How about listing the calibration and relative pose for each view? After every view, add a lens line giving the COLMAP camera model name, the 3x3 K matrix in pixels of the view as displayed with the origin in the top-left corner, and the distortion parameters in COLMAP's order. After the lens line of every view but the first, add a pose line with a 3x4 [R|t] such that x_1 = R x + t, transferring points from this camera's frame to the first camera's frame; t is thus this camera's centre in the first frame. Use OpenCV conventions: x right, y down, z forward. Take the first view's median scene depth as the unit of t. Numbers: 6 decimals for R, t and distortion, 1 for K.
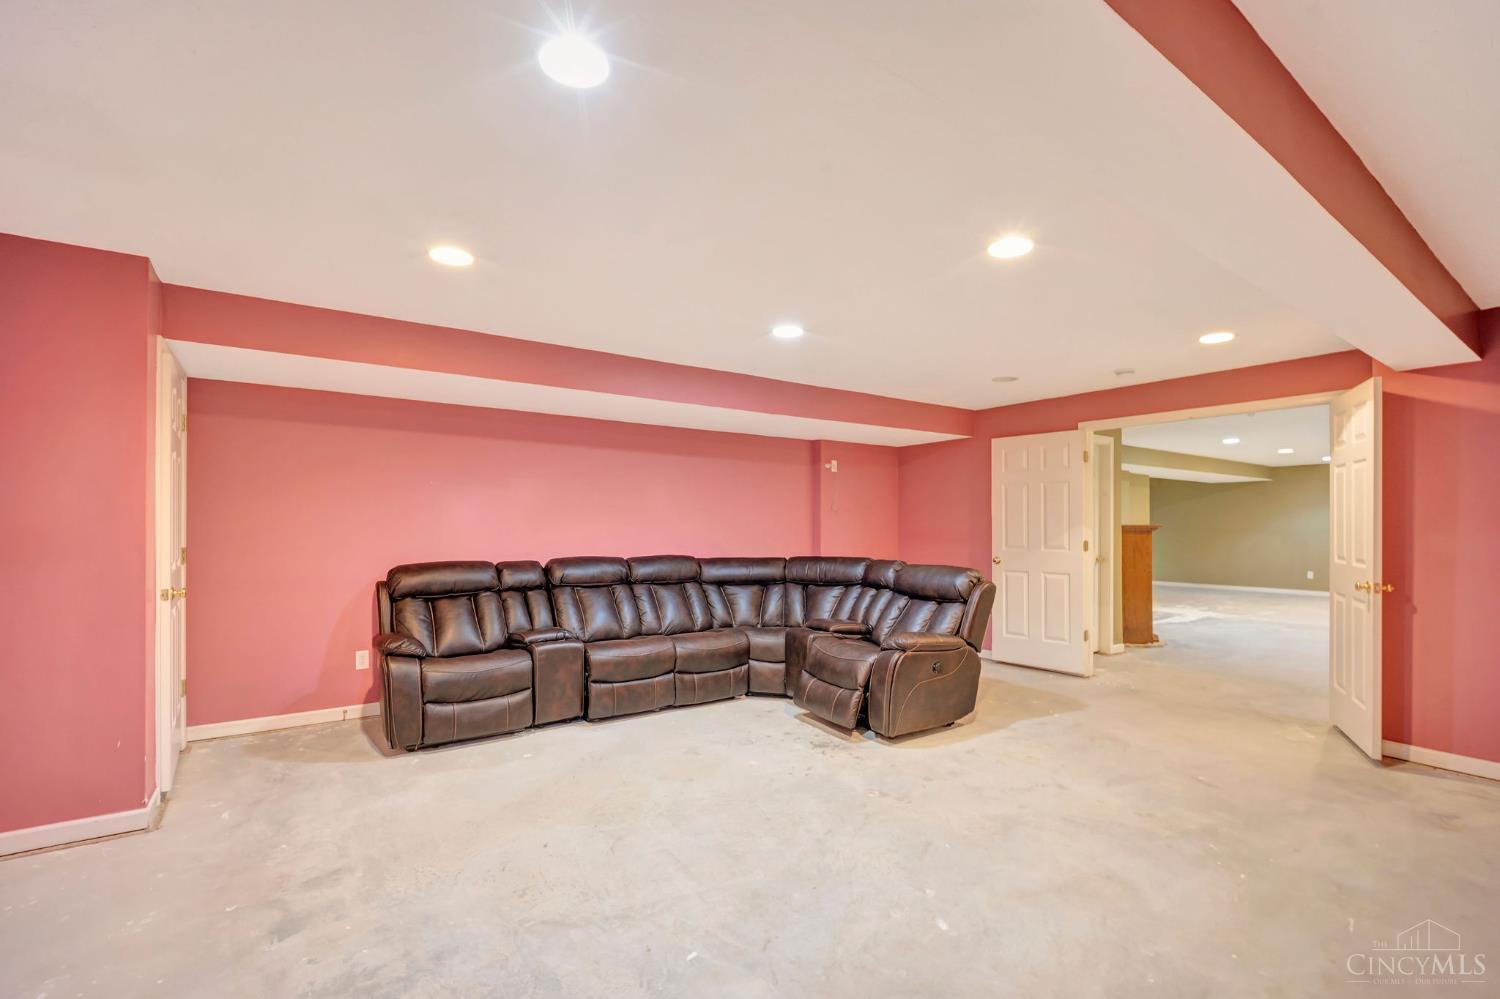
lens RADIAL K [[655.8, 0, 754.8], [0, 655.8, 511.9], [0, 0, 1]] dist [0.006363, 0.001107]
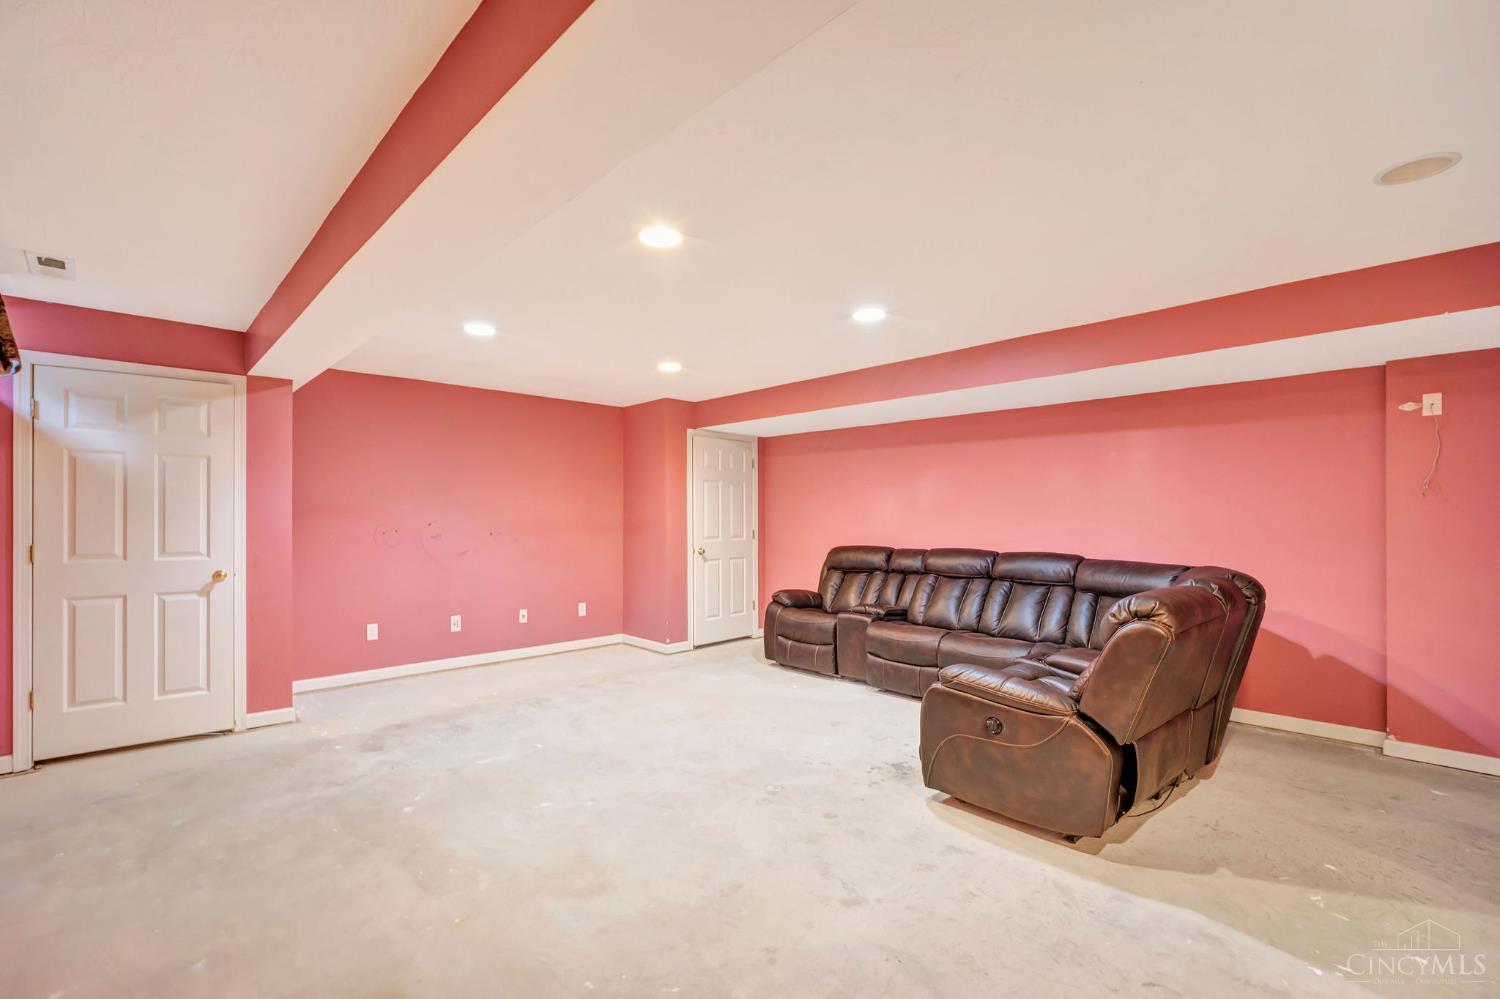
lens RADIAL K [[655.8, 0, 755.1], [0, 655.8, 509.3], [0, 0, 1]] dist [0.006363, 0.001107]
pose [[0.160977, -0.017458, -0.986804, 0.867354], [0.013684, 0.999787, -0.015455, 0.021216], [0.986863, -0.011016, 0.161181, 0.620195]]
